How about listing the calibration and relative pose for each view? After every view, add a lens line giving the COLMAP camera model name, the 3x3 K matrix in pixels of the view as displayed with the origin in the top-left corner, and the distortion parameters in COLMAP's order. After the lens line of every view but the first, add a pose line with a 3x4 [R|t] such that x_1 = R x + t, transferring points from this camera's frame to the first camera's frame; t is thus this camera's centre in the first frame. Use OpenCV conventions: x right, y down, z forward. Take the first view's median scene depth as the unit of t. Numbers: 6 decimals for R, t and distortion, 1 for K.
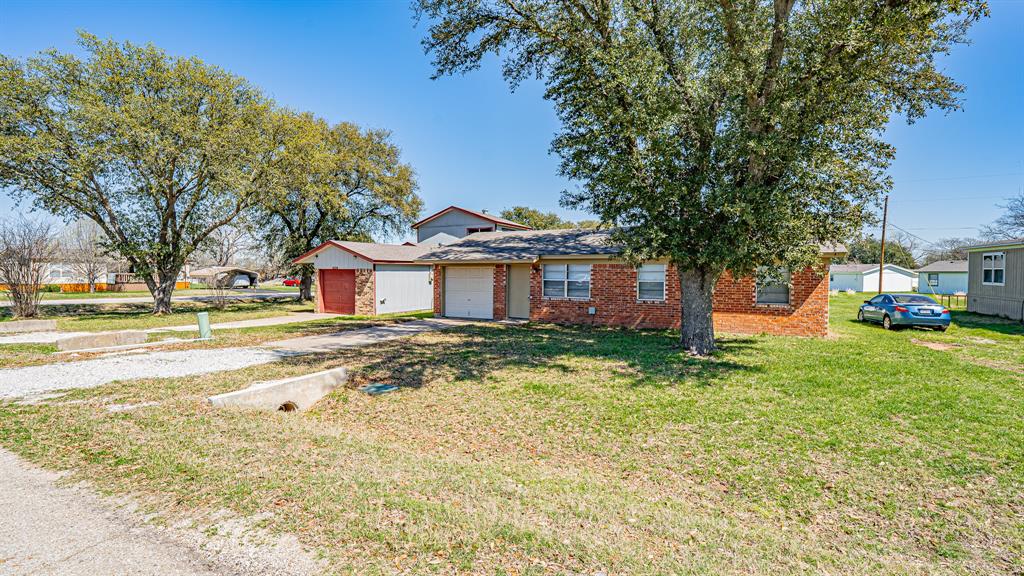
lens RADIAL K [[458.5, 0, 512.8], [0, 458.5, 286.2], [0, 0, 1]] dist [-0.010166, 0.002837]
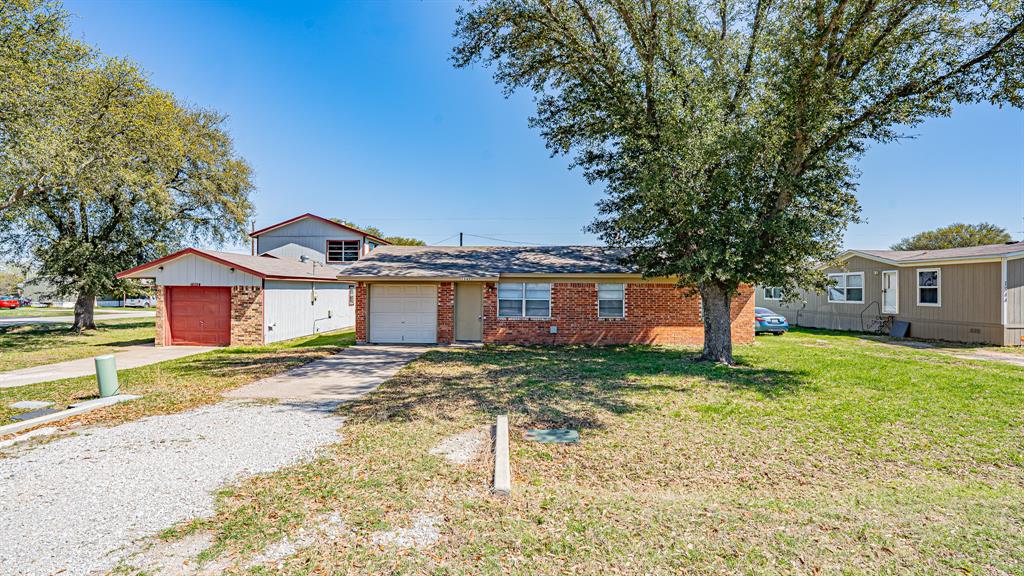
lens RADIAL K [[458.5, 0, 512.2], [0, 458.5, 289.0], [0, 0, 1]] dist [-0.010166, 0.002837]
pose [[0.899115, 0.003343, 0.437699, -0.284097], [0.011490, 0.999446, -0.031238, -0.003788], [-0.437561, 0.033115, 0.898579, 0.120396]]
